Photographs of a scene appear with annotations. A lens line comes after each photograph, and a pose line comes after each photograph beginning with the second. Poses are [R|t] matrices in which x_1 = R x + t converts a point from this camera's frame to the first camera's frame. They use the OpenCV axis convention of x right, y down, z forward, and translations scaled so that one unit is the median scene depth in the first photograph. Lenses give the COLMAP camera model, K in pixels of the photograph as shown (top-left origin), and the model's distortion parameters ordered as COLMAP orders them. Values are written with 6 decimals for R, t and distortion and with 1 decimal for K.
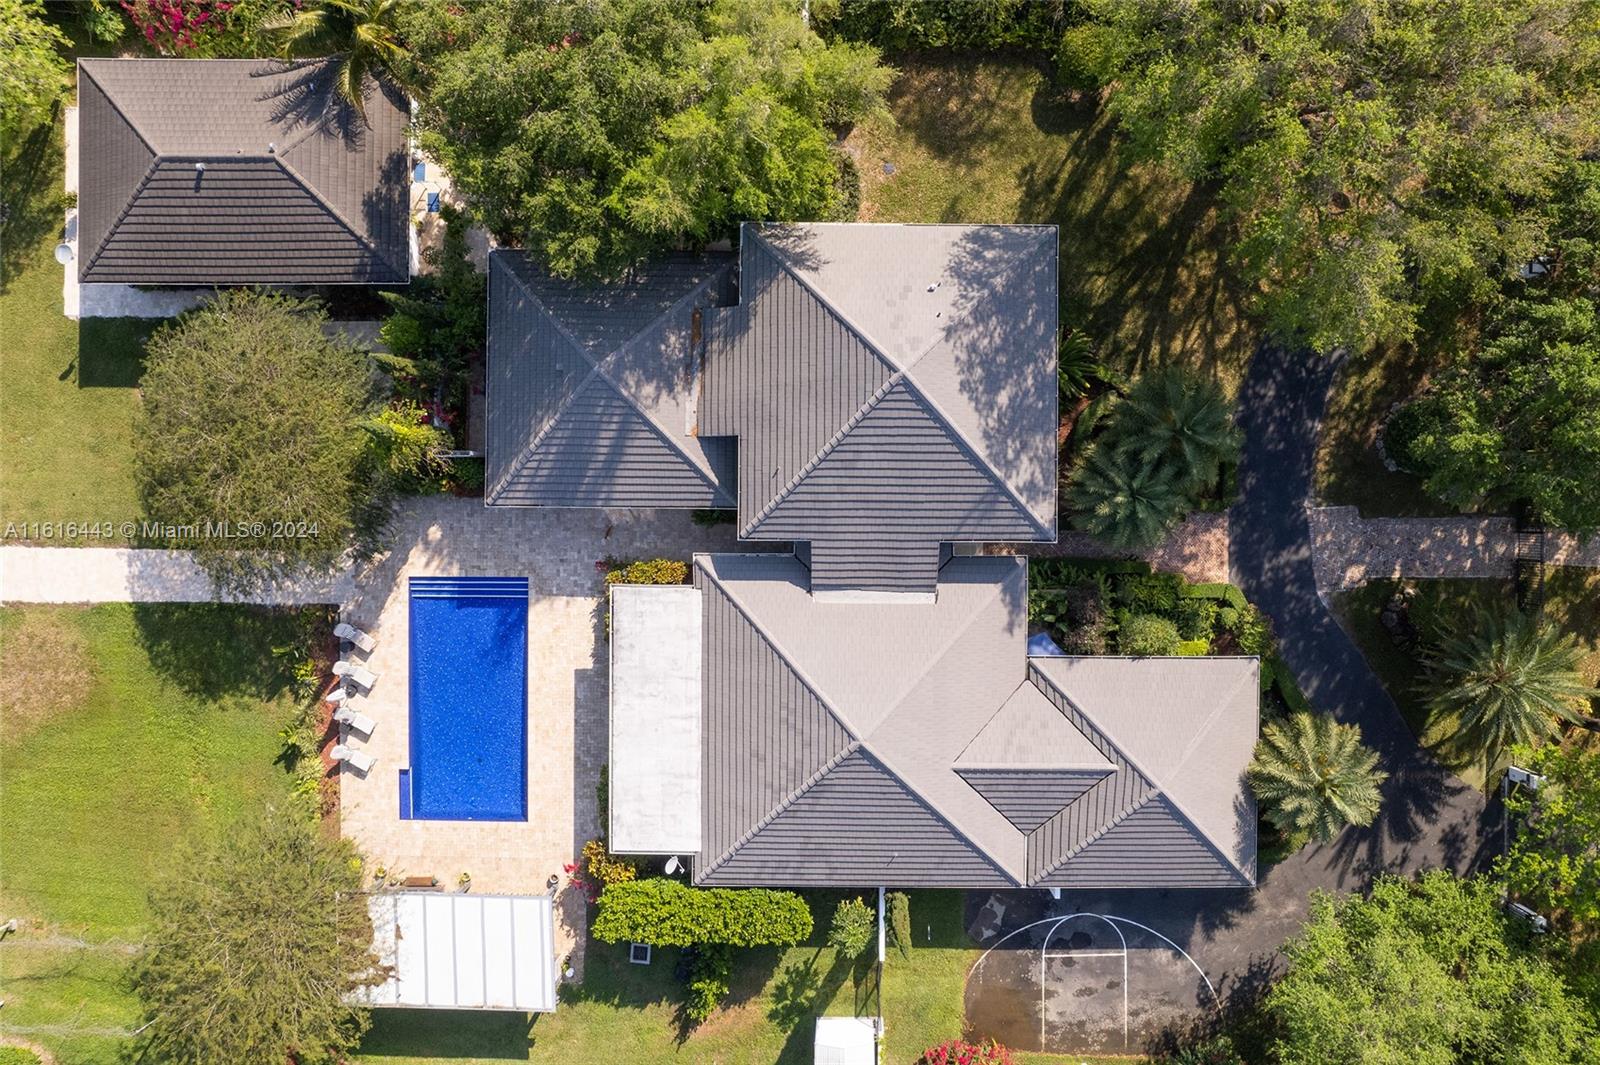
lens RADIAL K [[901.8, 0, 914.4], [0, 901.8, 544.1], [0, 0, 1]] dist [-0.063516, 0.033770]
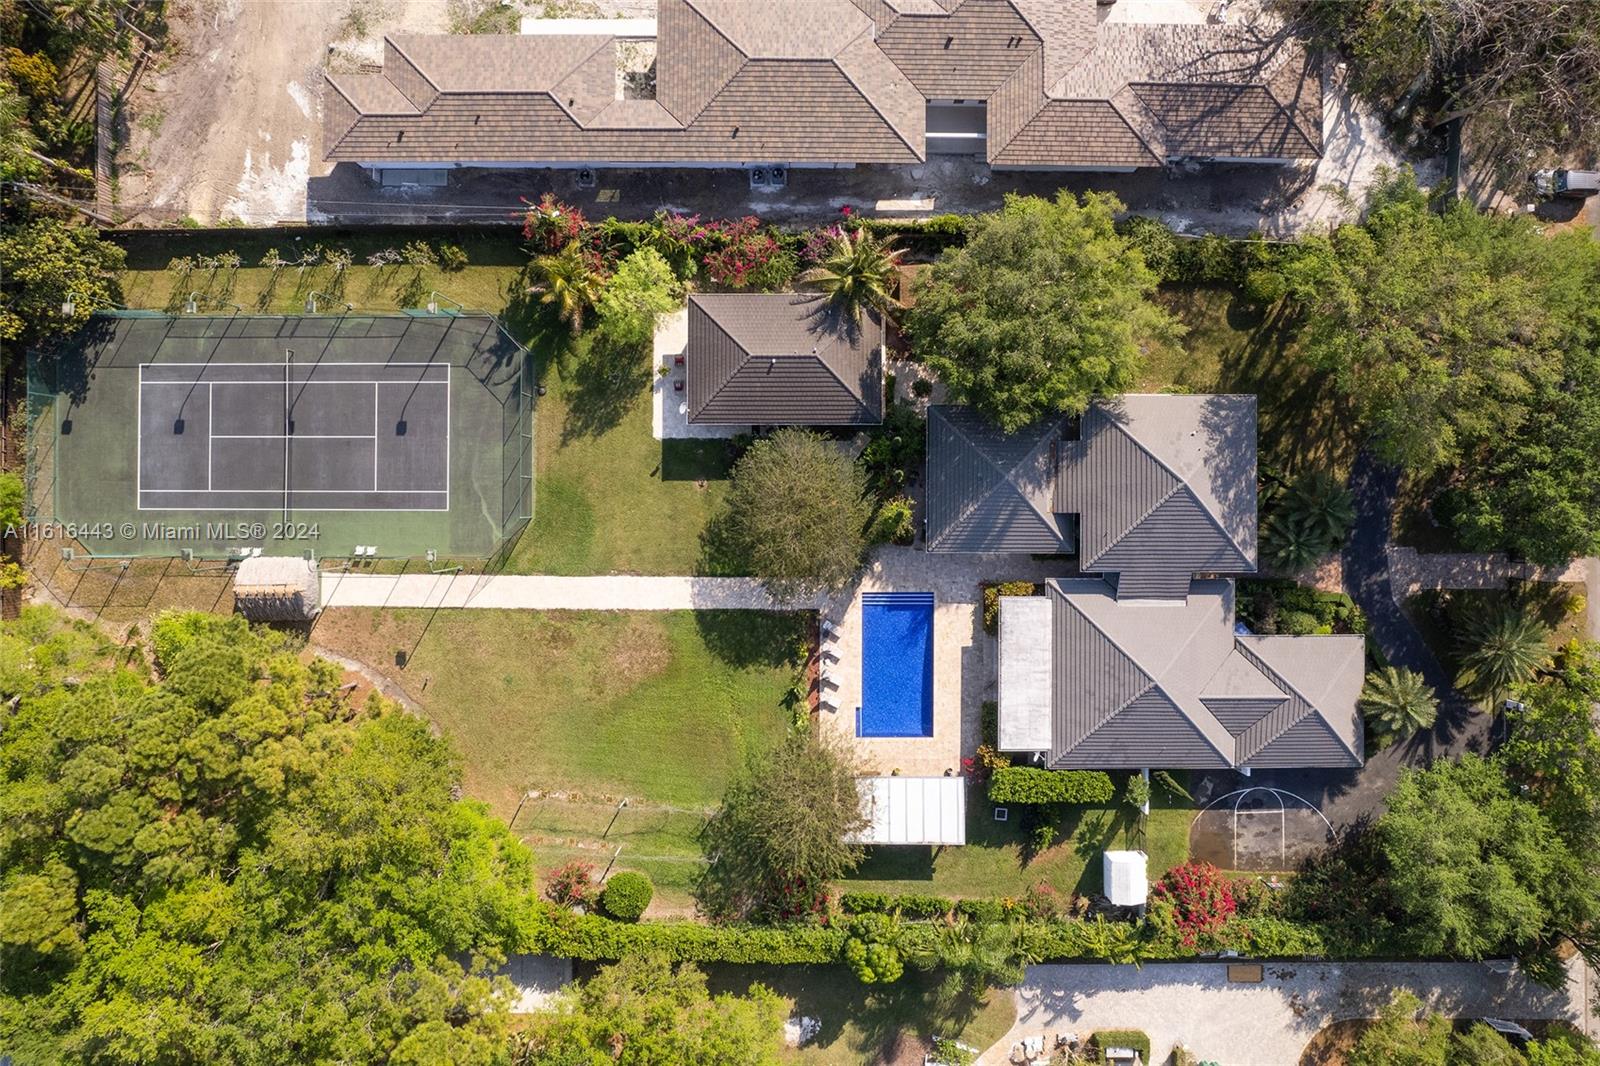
lens RADIAL K [[1021.3, 0, 800.0], [0, 1021.3, 533.0], [0, 0, 1]] dist [-0.036866, 0.004242]
pose [[0.999986, -0.005158, -0.000668, -0.716749], [0.005155, 0.999977, -0.004480, -0.071690], [0.000691, 0.004476, 0.999990, -0.982440]]
